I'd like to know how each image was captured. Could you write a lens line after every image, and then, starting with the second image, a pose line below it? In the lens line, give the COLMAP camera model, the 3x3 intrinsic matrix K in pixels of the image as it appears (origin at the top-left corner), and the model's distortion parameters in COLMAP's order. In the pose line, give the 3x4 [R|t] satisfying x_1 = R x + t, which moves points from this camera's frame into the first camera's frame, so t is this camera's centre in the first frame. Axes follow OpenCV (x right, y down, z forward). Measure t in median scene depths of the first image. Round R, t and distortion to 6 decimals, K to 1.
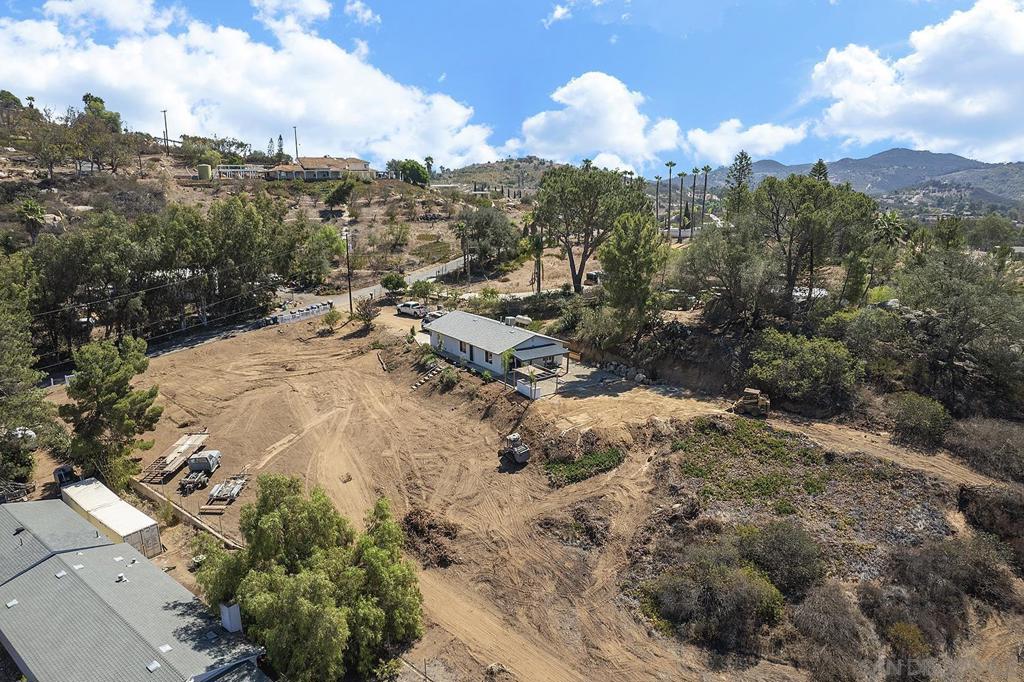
lens RADIAL K [[660.1, 0, 507.6], [0, 660.1, 341.9], [0, 0, 1]] dist [-0.002297, 0.001224]
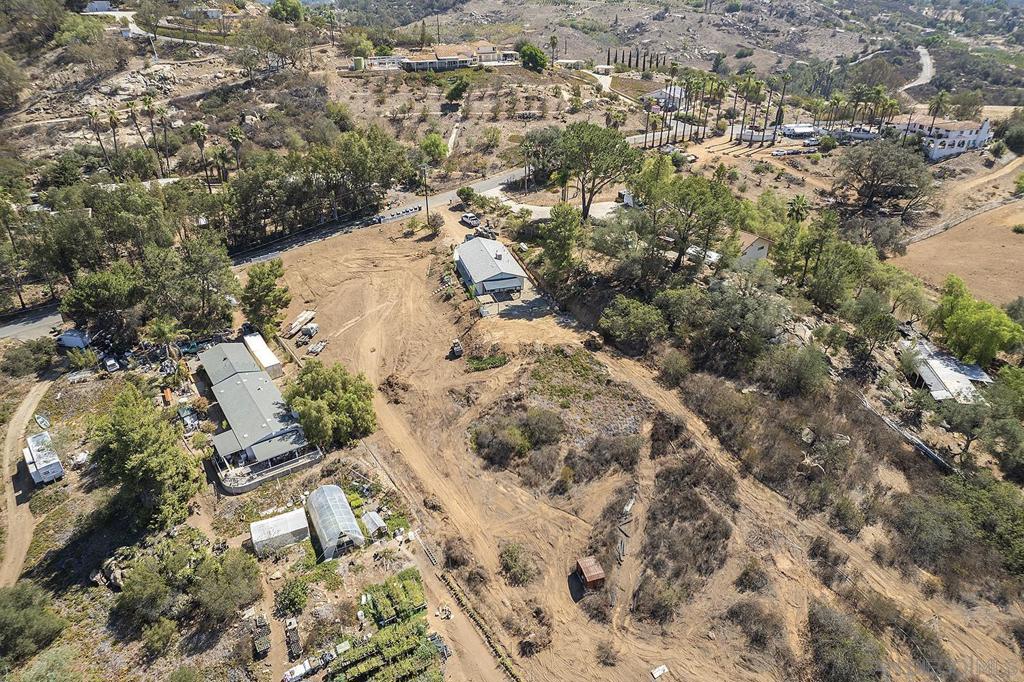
lens RADIAL K [[652.0, 0, 513.2], [0, 652.0, 341.4], [0, 0, 1]] dist [-0.002019, 0.001234]
pose [[0.961269, 0.136180, -0.239617, 0.331937], [-0.066027, 0.957872, 0.279502, -0.207225], [0.267585, -0.252856, 0.929765, -0.356160]]
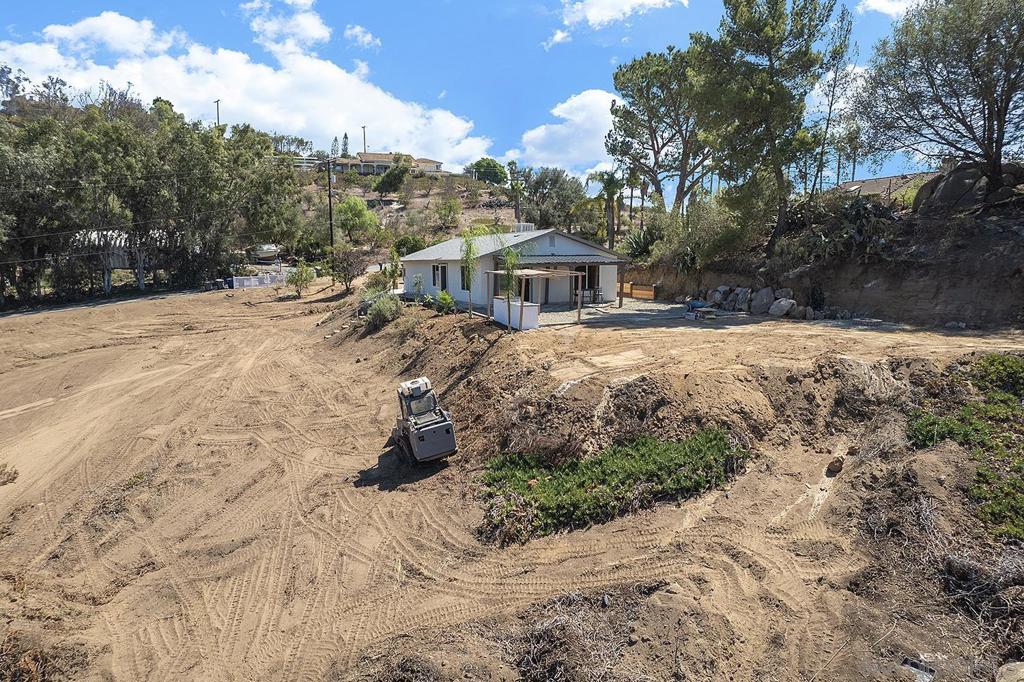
lens RADIAL K [[658.3, 0, 512.0], [0, 658.3, 341.0], [0, 0, 1]] dist [-0.001908, 0.000866]
pose [[0.986508, 0.022202, -0.162201, 0.064476], [-0.037022, 0.995350, -0.088922, 0.082441], [0.159473, 0.093727, 0.982743, 0.368477]]
